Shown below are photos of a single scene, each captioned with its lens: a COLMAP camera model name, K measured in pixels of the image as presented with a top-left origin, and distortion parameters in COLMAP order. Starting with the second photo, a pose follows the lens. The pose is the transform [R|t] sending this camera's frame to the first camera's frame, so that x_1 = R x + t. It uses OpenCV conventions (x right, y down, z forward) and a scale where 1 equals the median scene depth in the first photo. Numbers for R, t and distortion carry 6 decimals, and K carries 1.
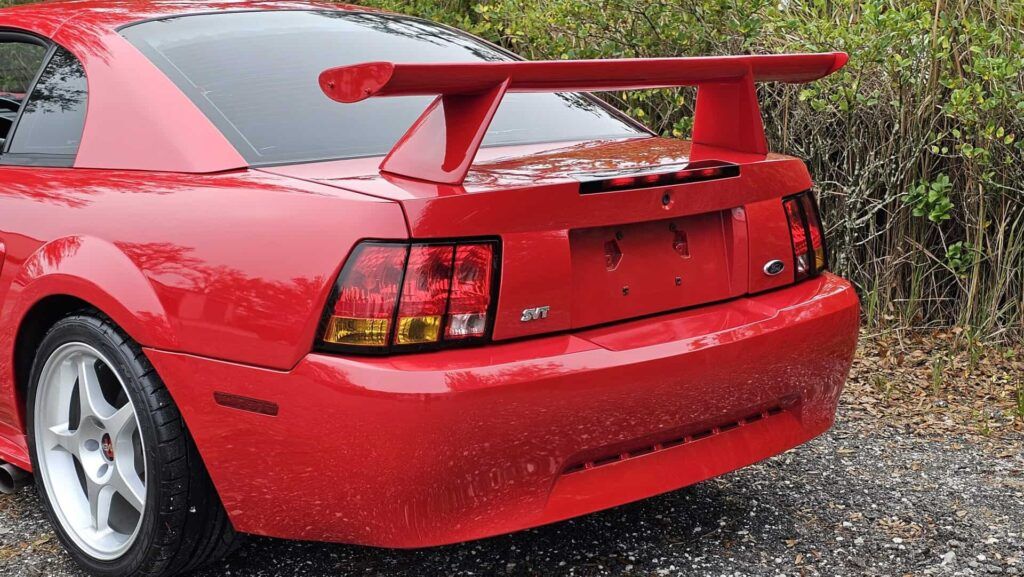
lens RADIAL K [[2368.0, 0, 507.9], [0, 2368.0, 289.5], [0, 0, 1]] dist [0.480082, 0.000000]
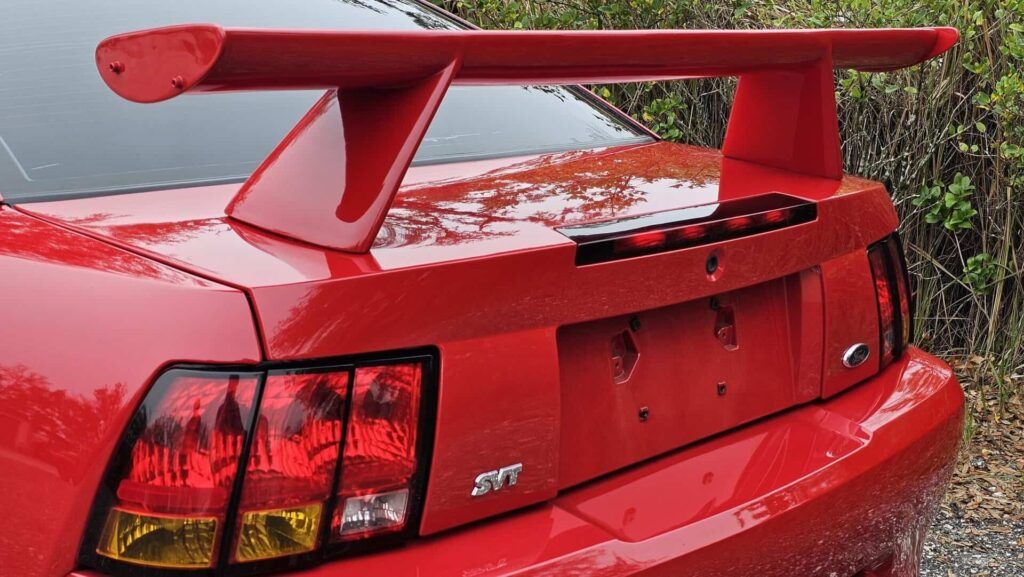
lens RADIAL K [[1811.9, 0, 552.4], [0, 1811.9, 288.8], [0, 0, 1]] dist [0.280371, 0.000000]
pose [[0.998287, 0.012898, 0.057064, -0.000589], [-0.015495, 0.998853, 0.045314, -0.050843], [-0.056414, -0.046121, 0.997342, 0.524828]]
